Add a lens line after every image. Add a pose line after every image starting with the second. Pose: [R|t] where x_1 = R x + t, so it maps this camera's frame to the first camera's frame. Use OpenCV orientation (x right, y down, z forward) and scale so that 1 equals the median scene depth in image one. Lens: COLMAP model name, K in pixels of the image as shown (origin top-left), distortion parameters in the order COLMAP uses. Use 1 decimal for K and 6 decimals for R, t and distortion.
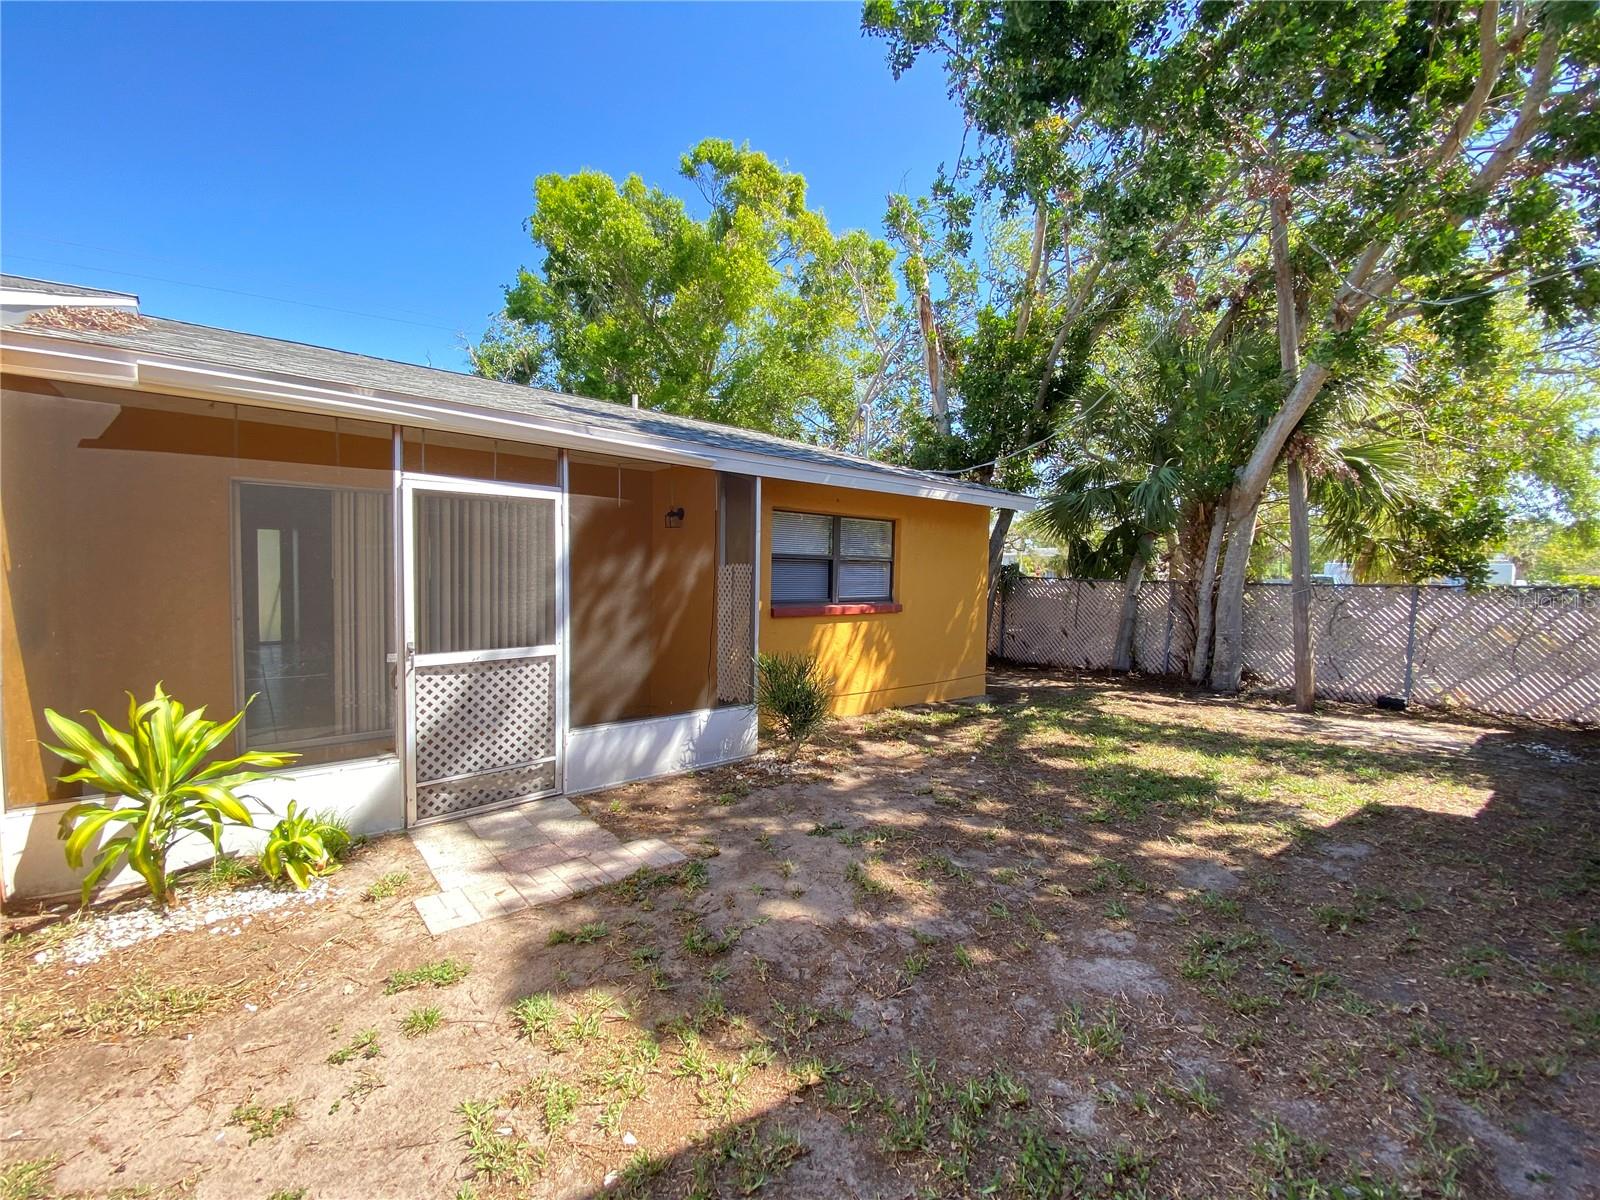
lens RADIAL K [[665.3, 0, 798.4], [0, 665.3, 591.0], [0, 0, 1]] dist [0.023041, -0.020135]
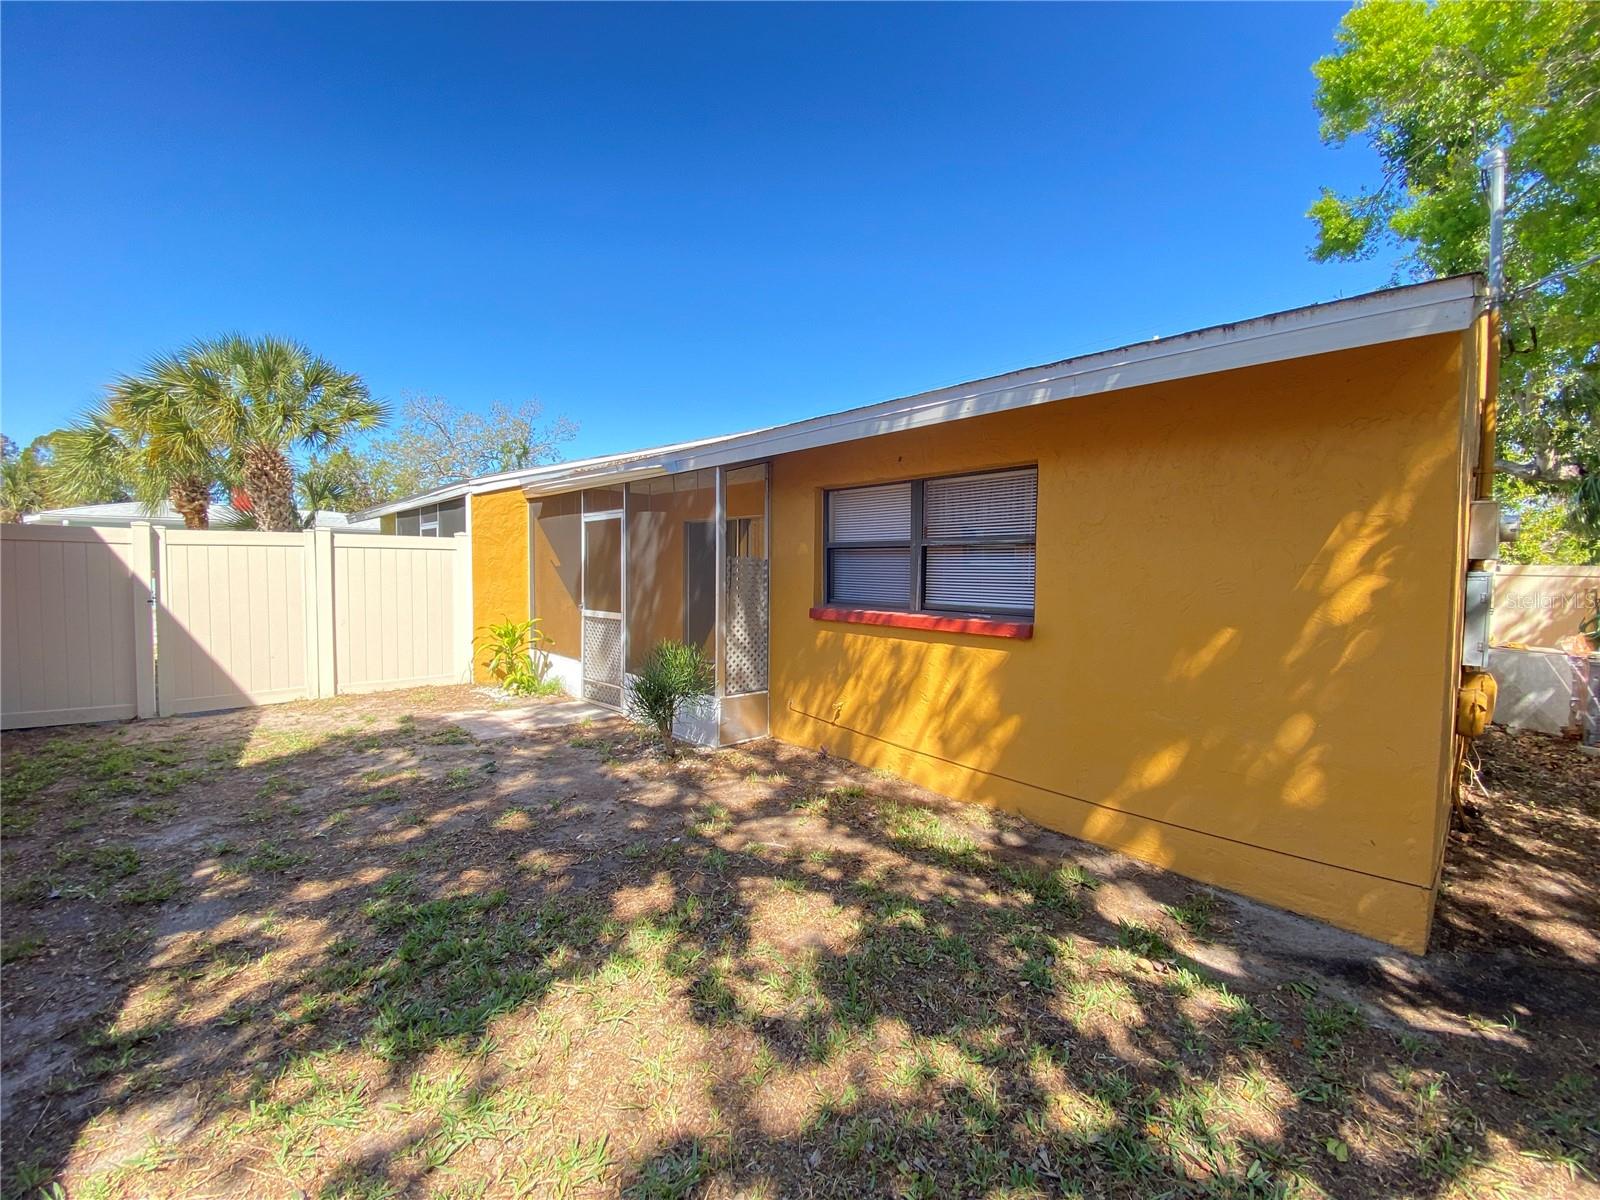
lens RADIAL K [[662.2, 0, 800.0], [0, 662.2, 600.0], [0, 0, 1]] dist [0.015944, -0.018537]
pose [[-0.012095, 0.028171, -0.999530, 0.585805], [-0.047405, 0.998463, 0.028715, -0.003520], [0.998803, 0.047730, -0.010741, 0.708502]]
